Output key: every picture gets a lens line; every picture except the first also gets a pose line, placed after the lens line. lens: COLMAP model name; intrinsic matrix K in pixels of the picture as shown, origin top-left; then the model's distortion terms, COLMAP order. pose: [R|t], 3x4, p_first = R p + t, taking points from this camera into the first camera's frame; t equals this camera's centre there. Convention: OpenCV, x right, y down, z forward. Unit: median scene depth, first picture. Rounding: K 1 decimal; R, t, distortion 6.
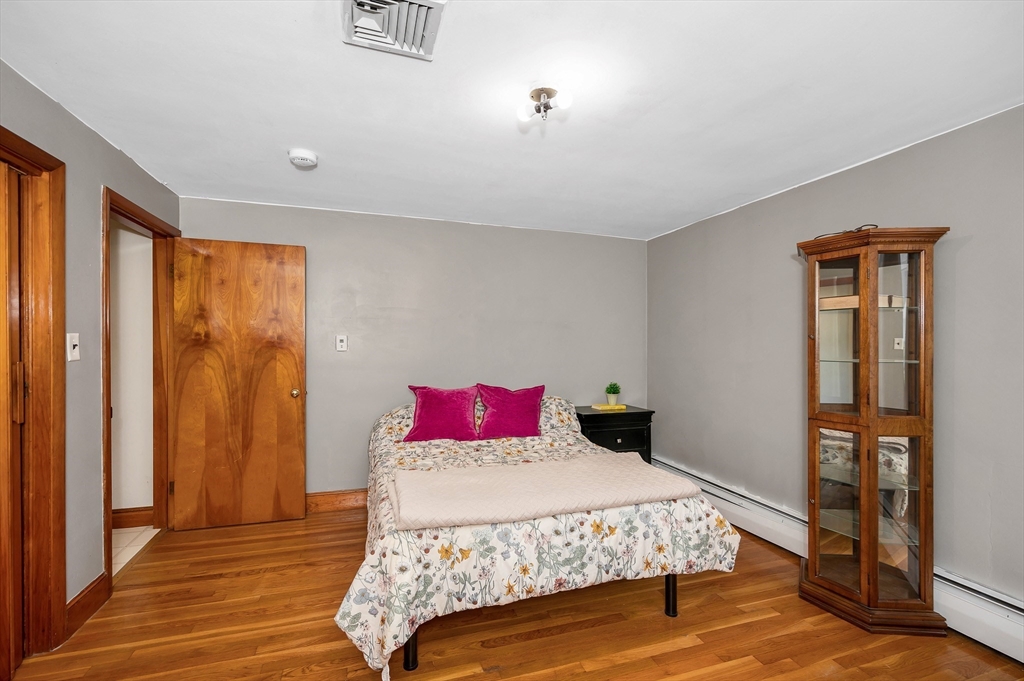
lens RADIAL K [[426.4, 0, 493.2], [0, 426.4, 342.6], [0, 0, 1]] dist [-0.002909, 0.000660]
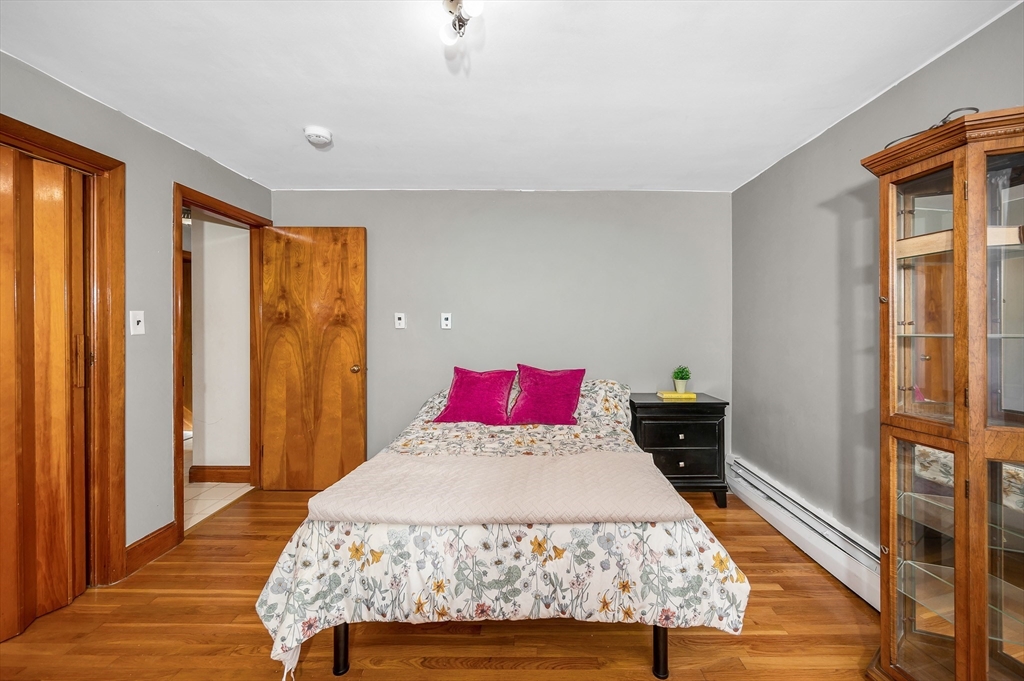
lens RADIAL K [[426.4, 0, 518.2], [0, 426.4, 325.1], [0, 0, 1]] dist [-0.002909, 0.000660]
pose [[0.961368, -0.003428, -0.275245, 0.353487], [0.003777, 0.999993, 0.000738, 0.021237], [0.275240, -0.001750, 0.961374, 0.195646]]
